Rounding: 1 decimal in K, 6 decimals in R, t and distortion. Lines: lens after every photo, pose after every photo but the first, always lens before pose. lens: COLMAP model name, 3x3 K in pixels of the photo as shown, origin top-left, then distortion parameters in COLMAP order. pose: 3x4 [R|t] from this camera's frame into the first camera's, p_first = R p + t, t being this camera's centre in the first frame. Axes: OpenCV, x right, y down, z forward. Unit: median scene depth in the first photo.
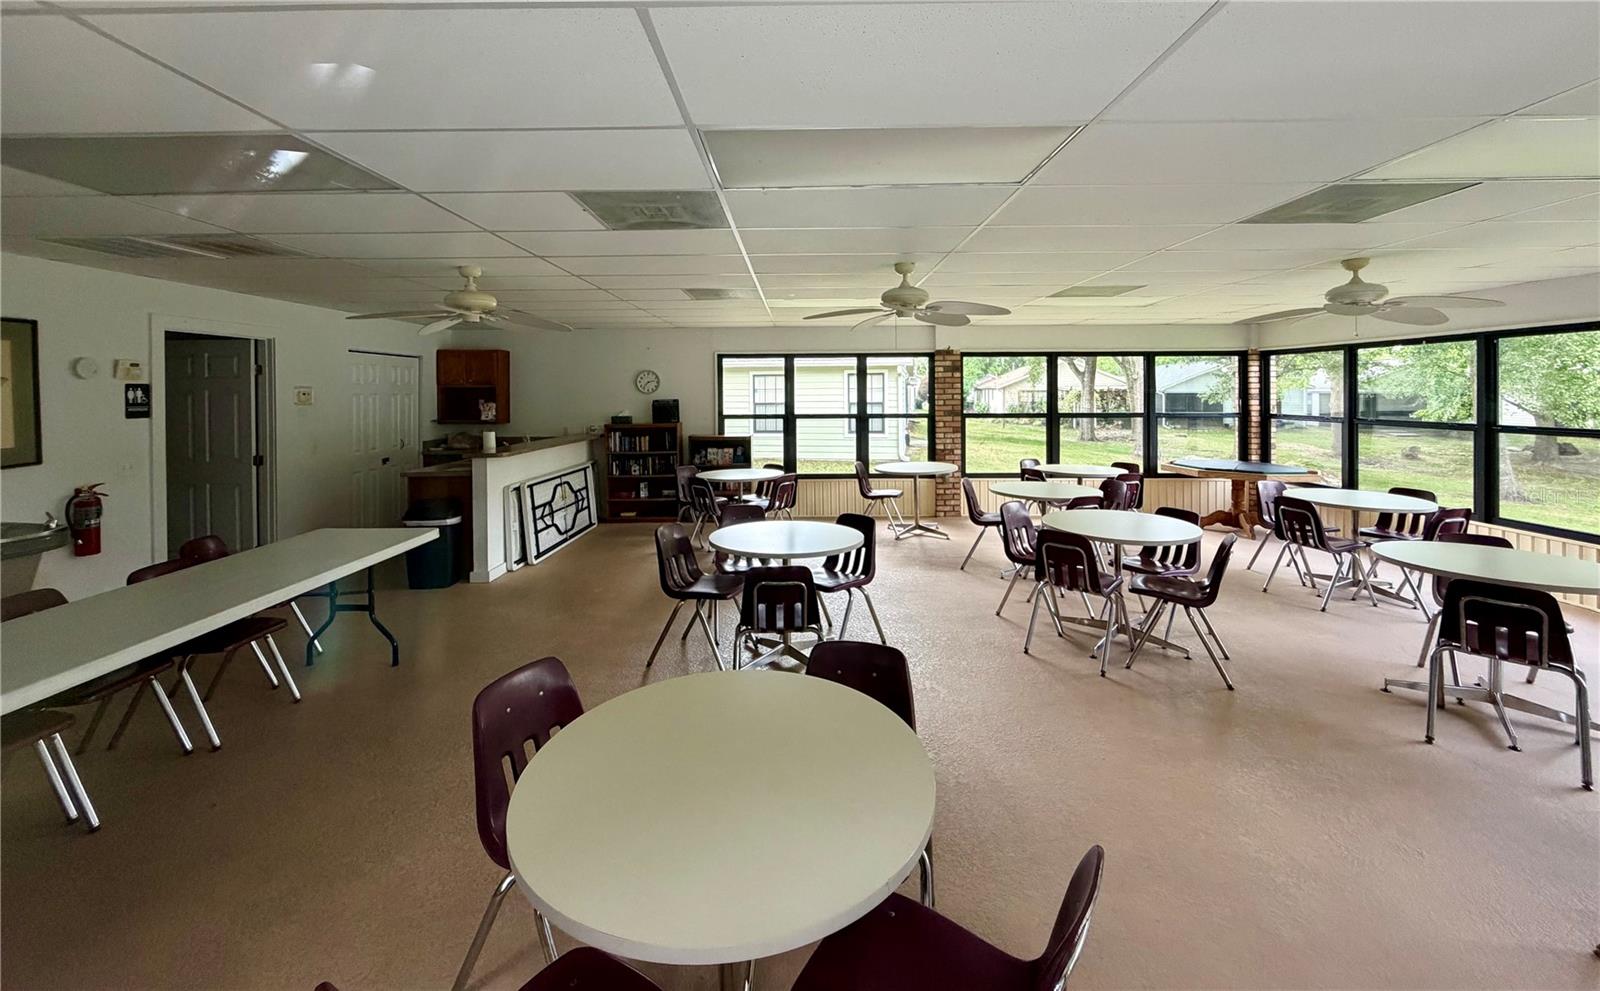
lens RADIAL K [[648.9, 0, 797.4], [0, 648.9, 525.9], [0, 0, 1]] dist [0.001966, 0.000015]
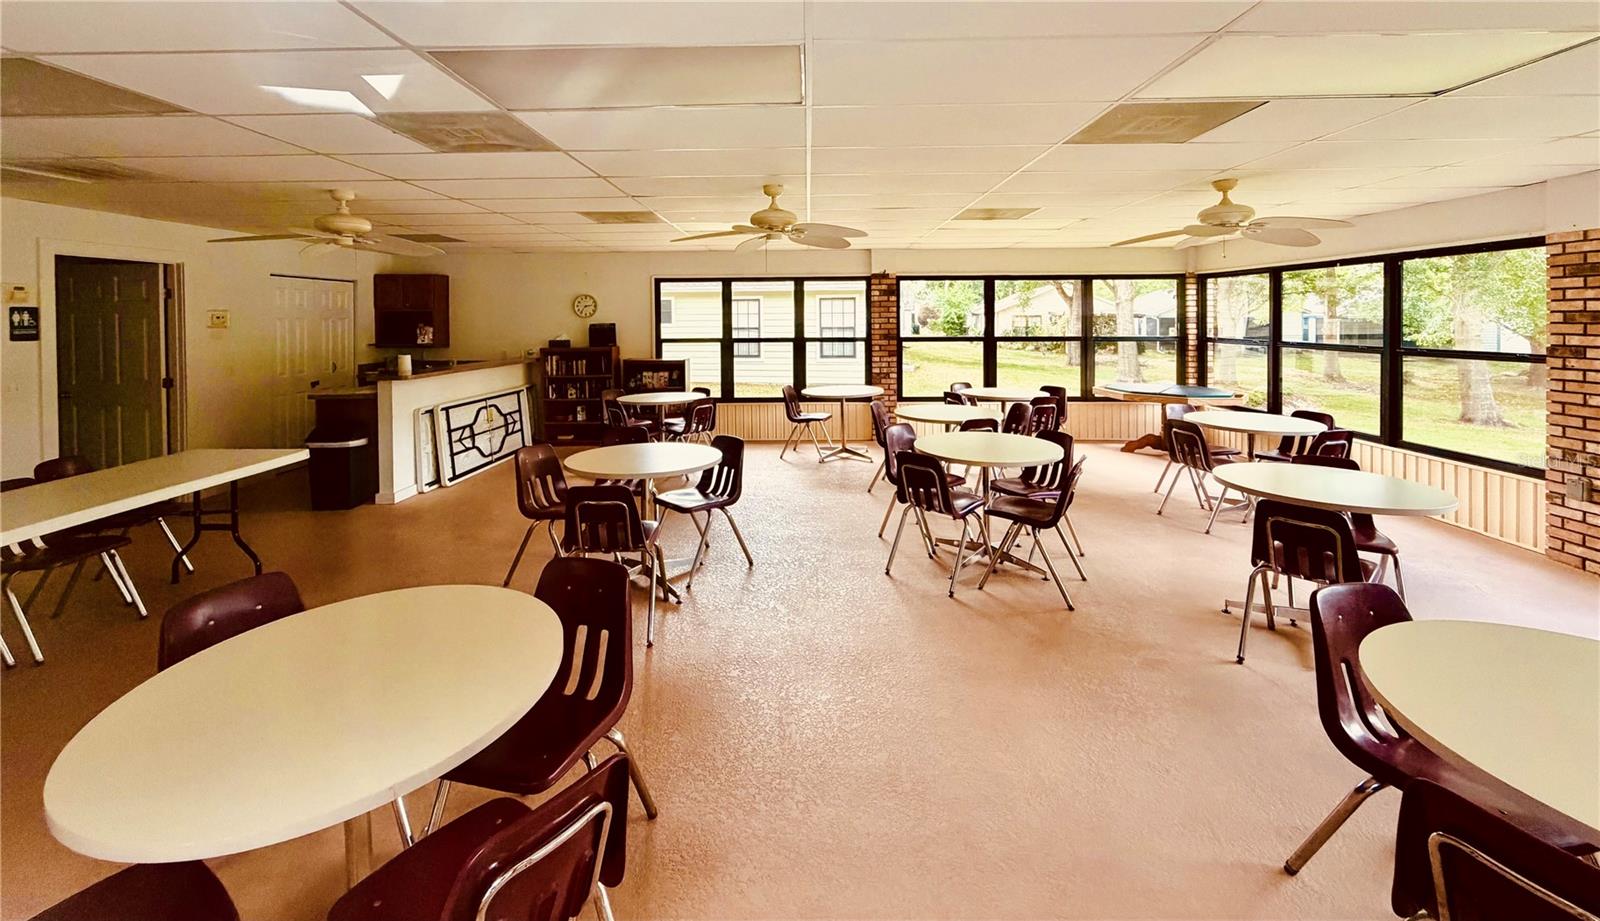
lens RADIAL K [[646.9, 0, 799.4], [0, 646.9, 456.5], [0, 0, 1]] dist [0.001060, 0.001058]
pose [[0.999937, 0.001266, -0.011186, 0.156179], [-0.001172, 0.999964, 0.008409, 0.003762], [0.011196, -0.008396, 0.999902, -0.001661]]
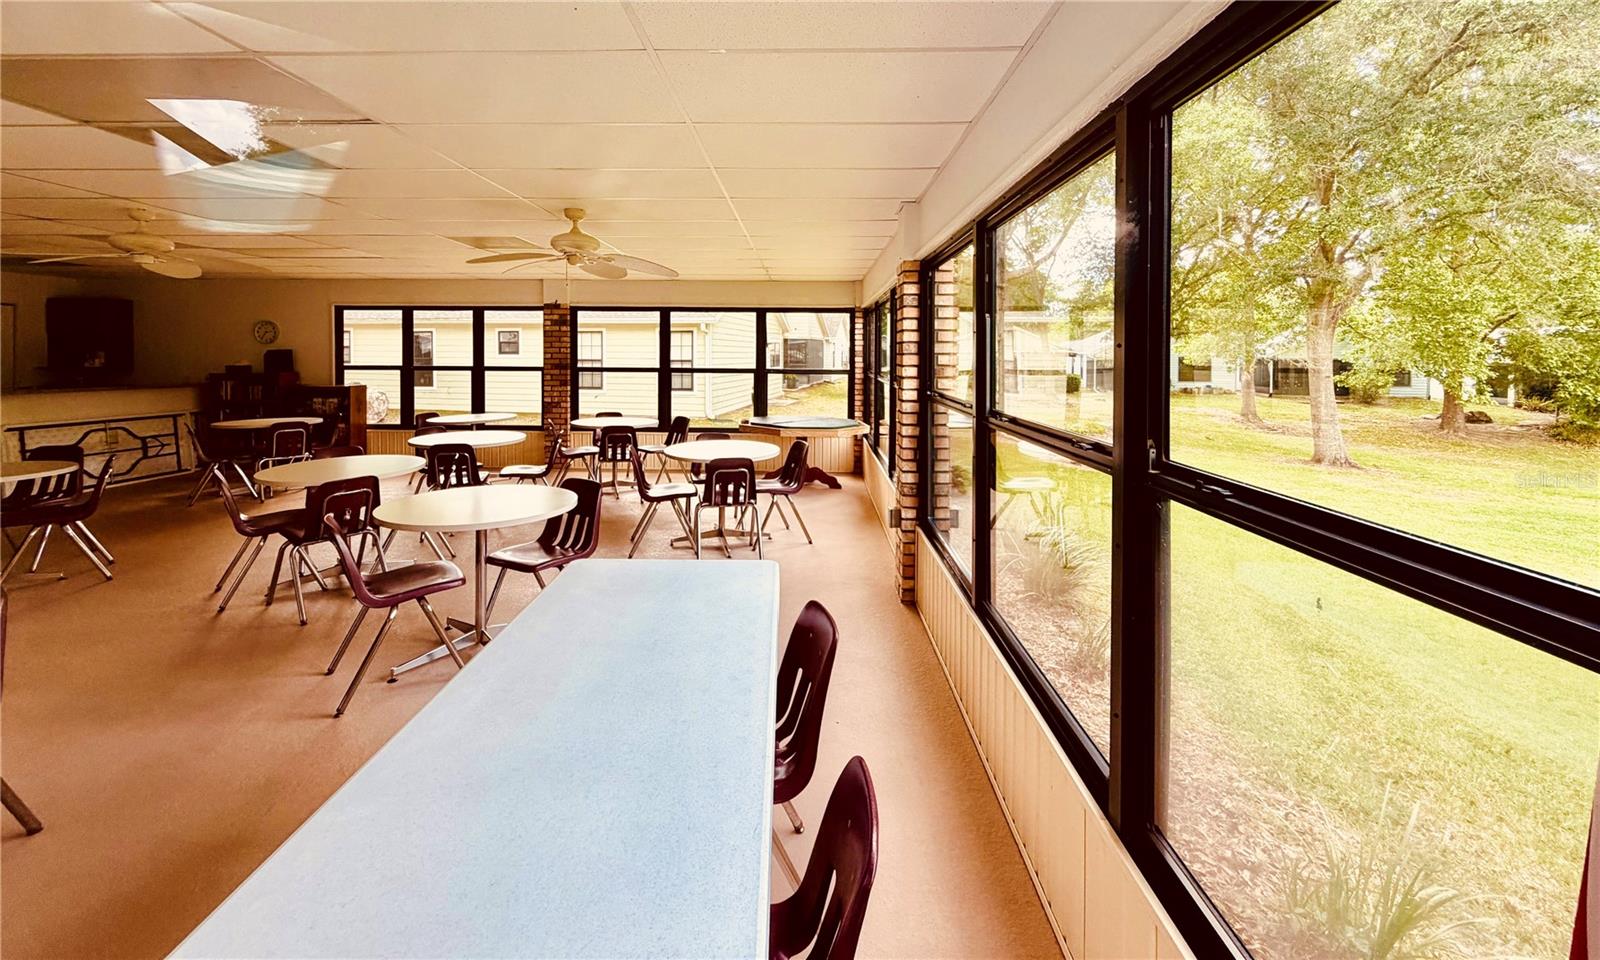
lens RADIAL K [[636.3, 0, 800.6], [0, 636.3, 486.1], [0, 0, 1]] dist [-0.003399, -0.000148]
pose [[0.999592, 0.017492, -0.022594, 0.881008], [-0.017329, 0.999822, 0.007418, -0.002423], [0.022720, -0.007023, 0.999717, 0.028792]]
